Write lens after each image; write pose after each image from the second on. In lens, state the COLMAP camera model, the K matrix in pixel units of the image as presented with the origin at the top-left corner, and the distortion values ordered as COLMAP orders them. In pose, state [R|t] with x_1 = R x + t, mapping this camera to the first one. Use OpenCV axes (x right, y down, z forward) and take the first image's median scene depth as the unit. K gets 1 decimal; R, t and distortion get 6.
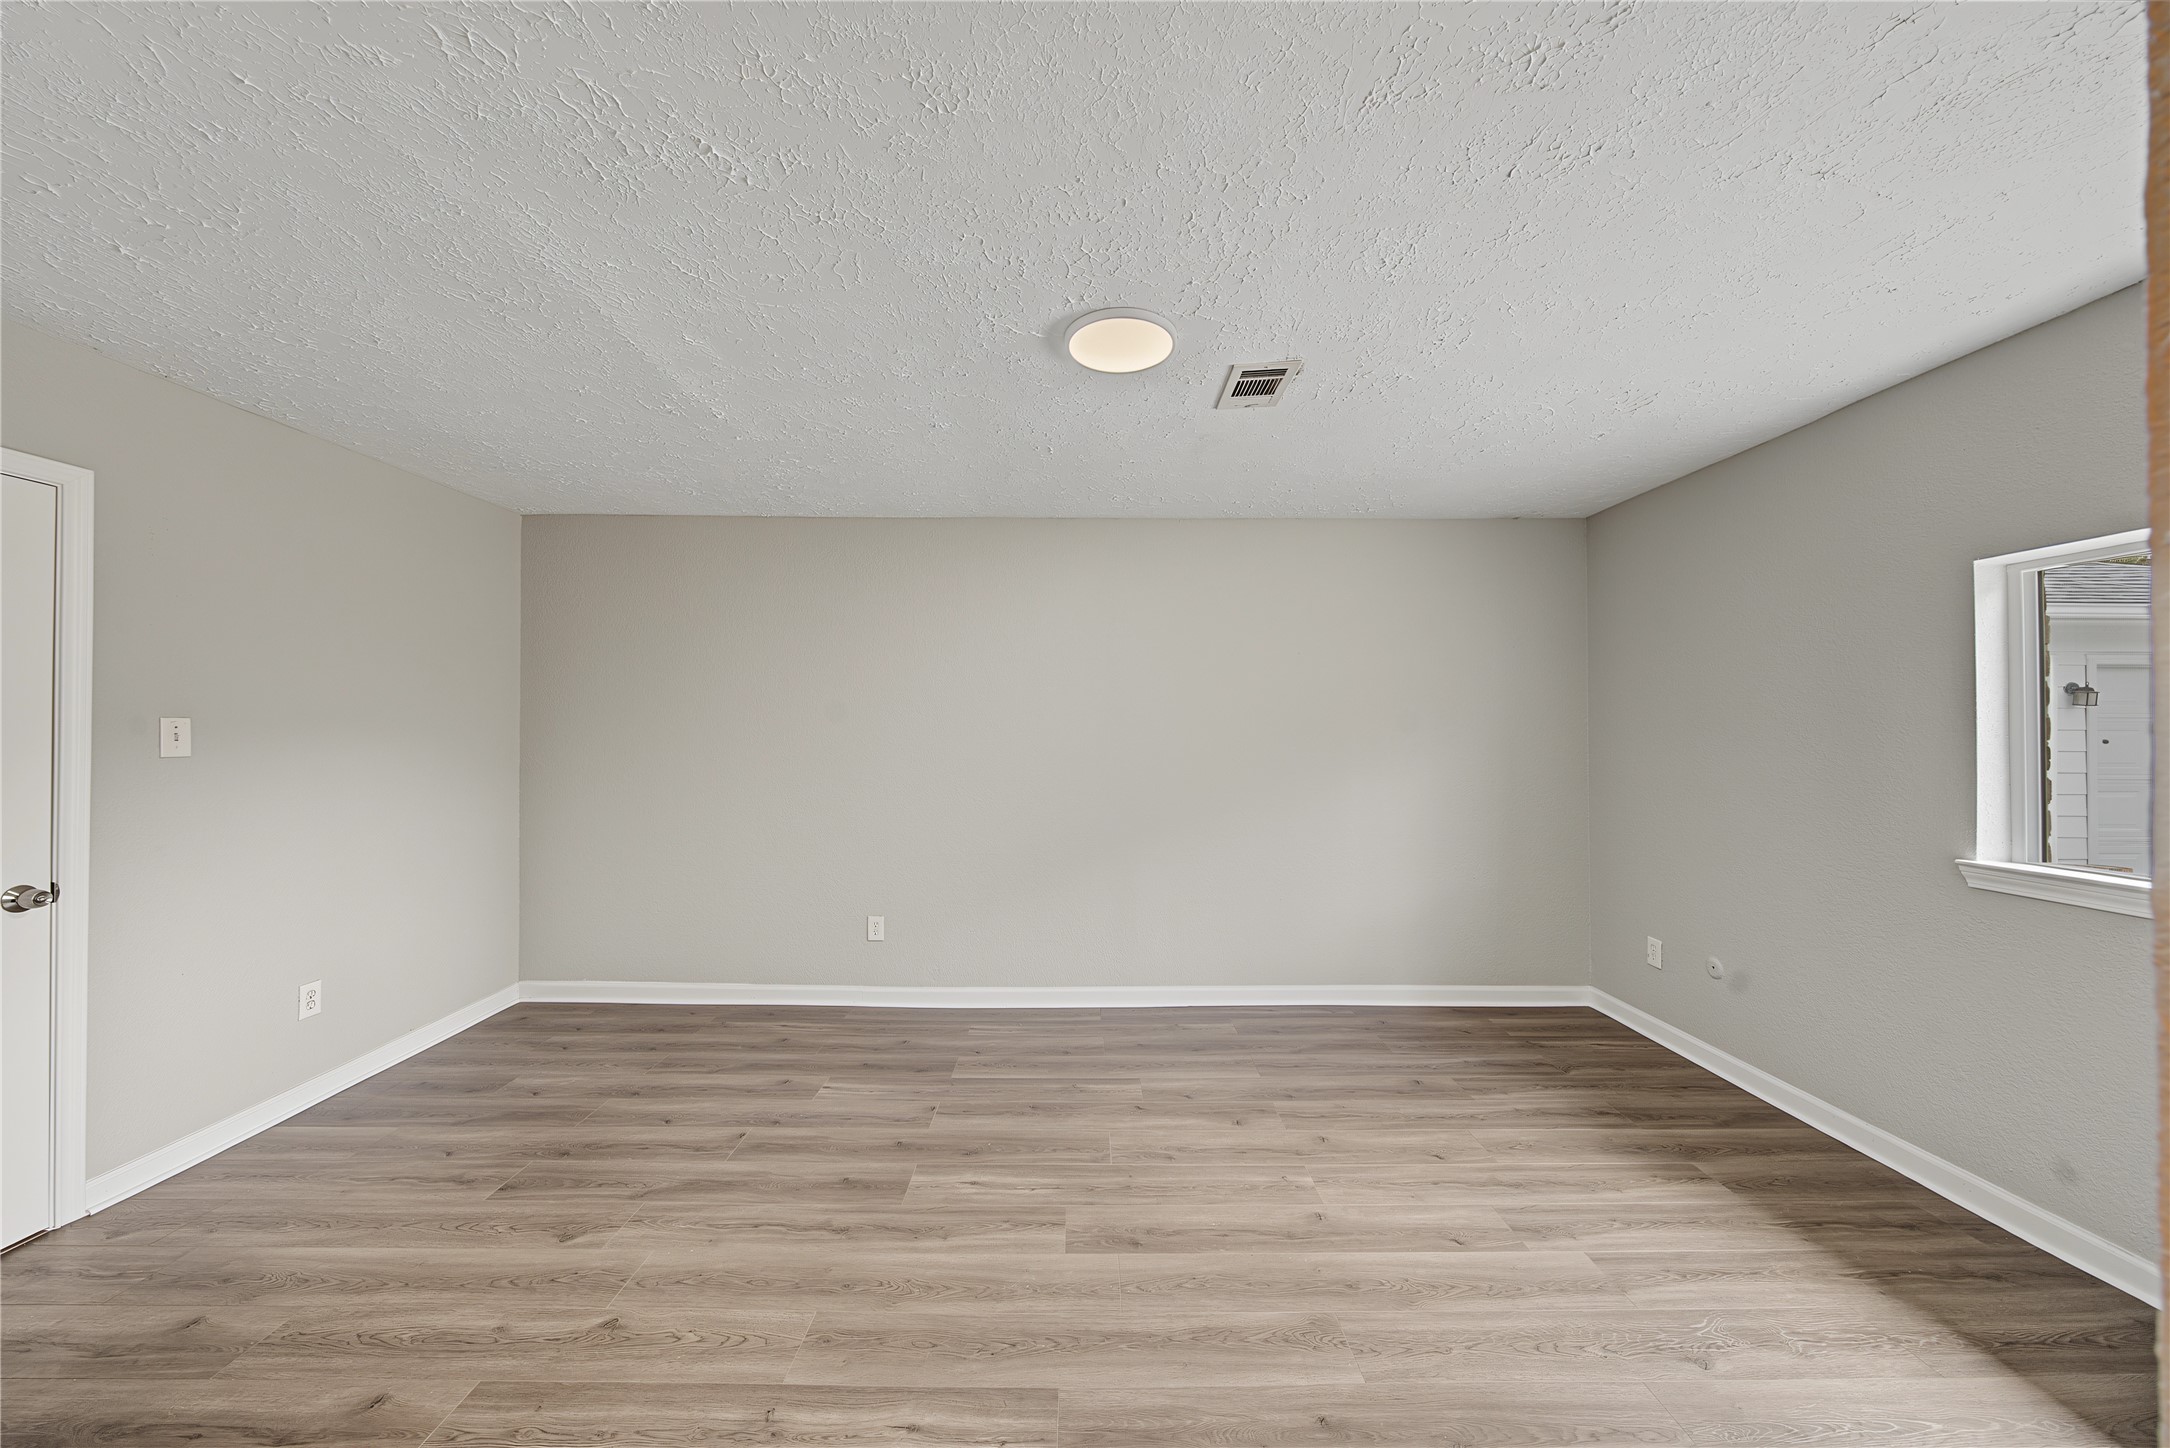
lens RADIAL K [[729.7, 0, 1090.5], [0, 729.7, 727.6], [0, 0, 1]] dist [-0.005362, -0.000067]
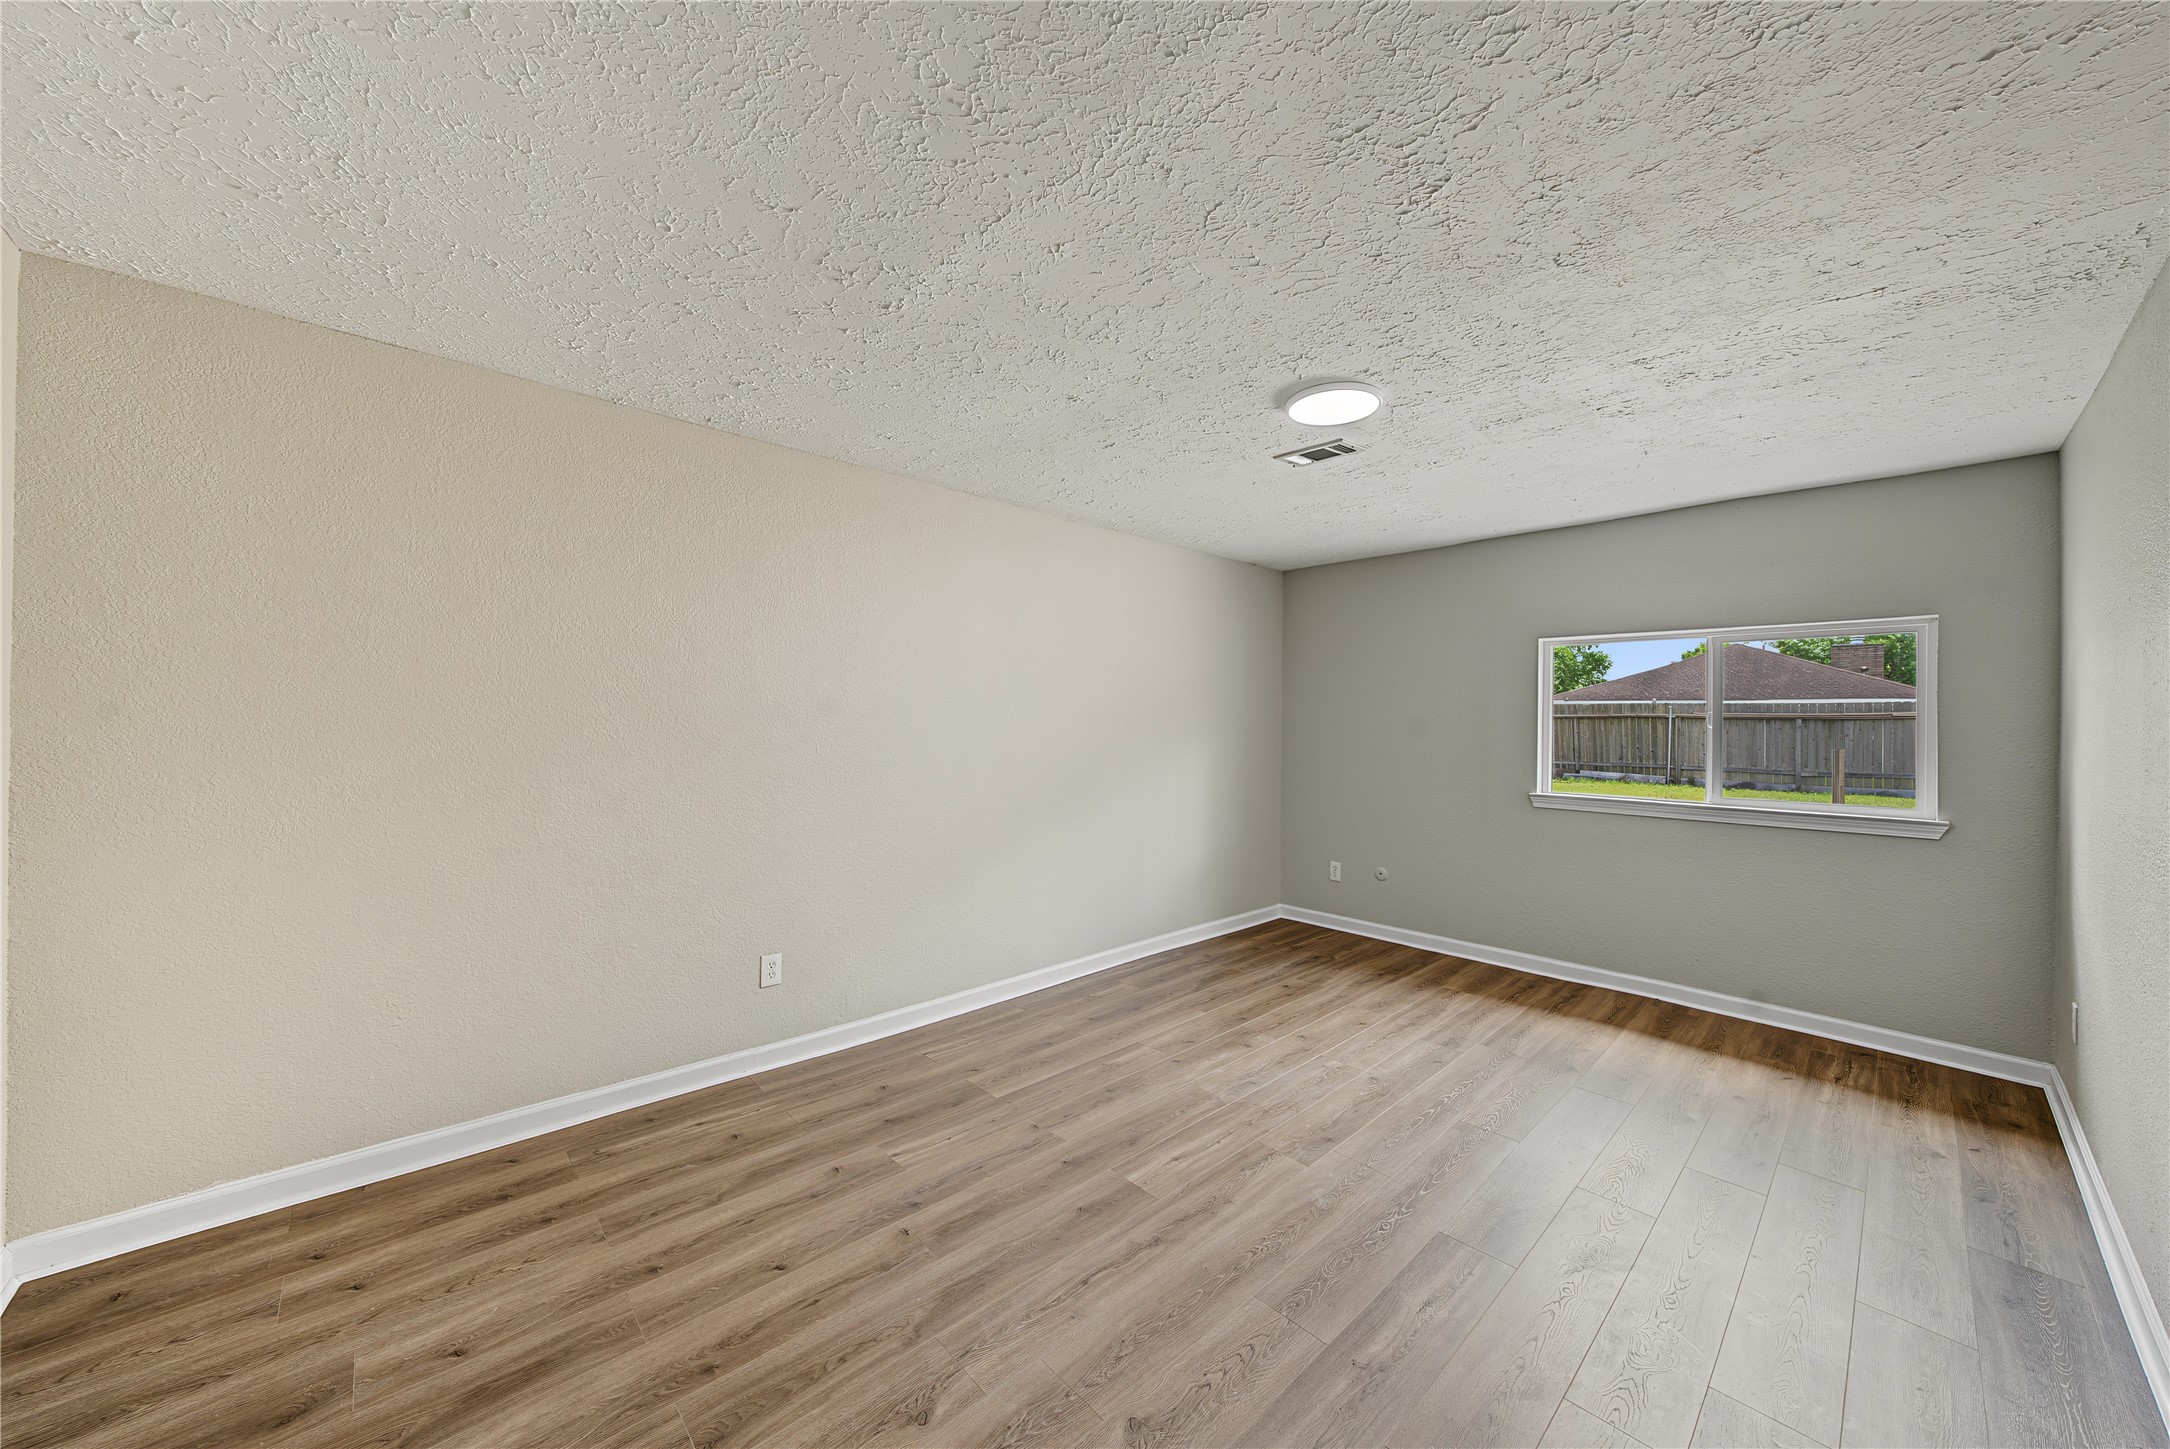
lens RADIAL K [[752.9, 0, 1072.4], [0, 752.9, 721.7], [0, 0, 1]] dist [-0.003724, -0.000081]
pose [[0.745495, 0.006819, 0.666477, -0.976508], [-0.014407, 0.999879, 0.005885, -0.000785], [-0.666356, -0.013990, 0.745503, 0.305371]]
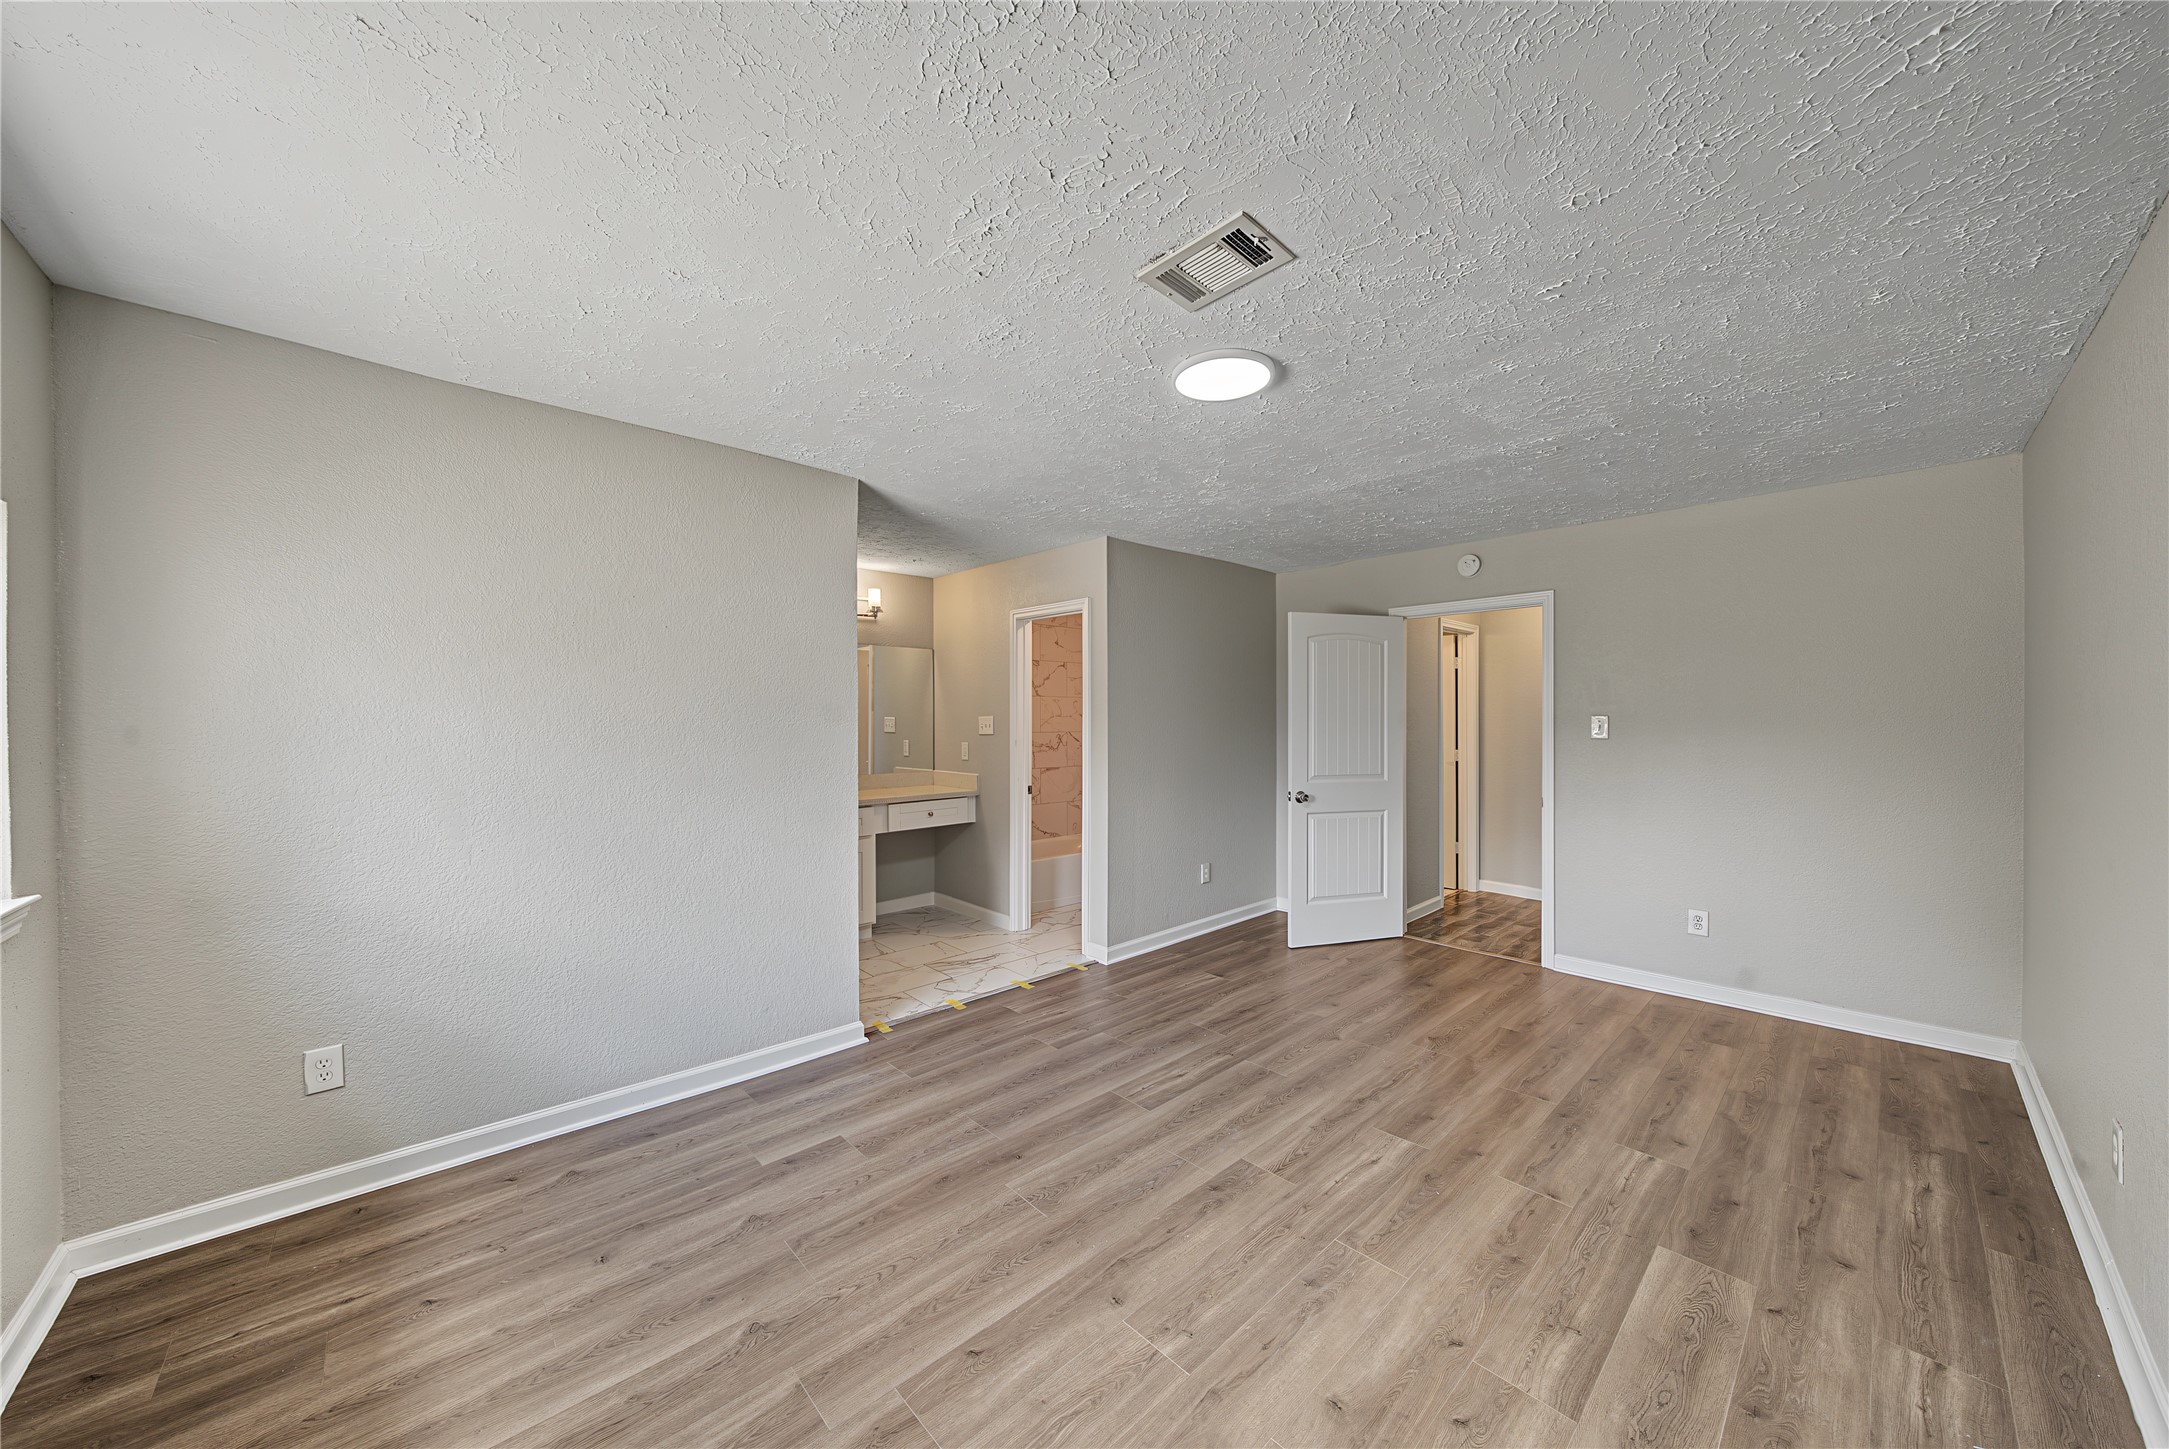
lens RADIAL K [[752.5, 0, 1071.9], [0, 752.5, 721.7], [0, 0, 1]] dist [-0.003724, -0.000081]
pose [[-0.741181, 0.001223, -0.671304, 0.866063], [0.000872, 0.999999, 0.000858, -0.002467], [0.671305, 0.000050, -0.741182, 1.486647]]
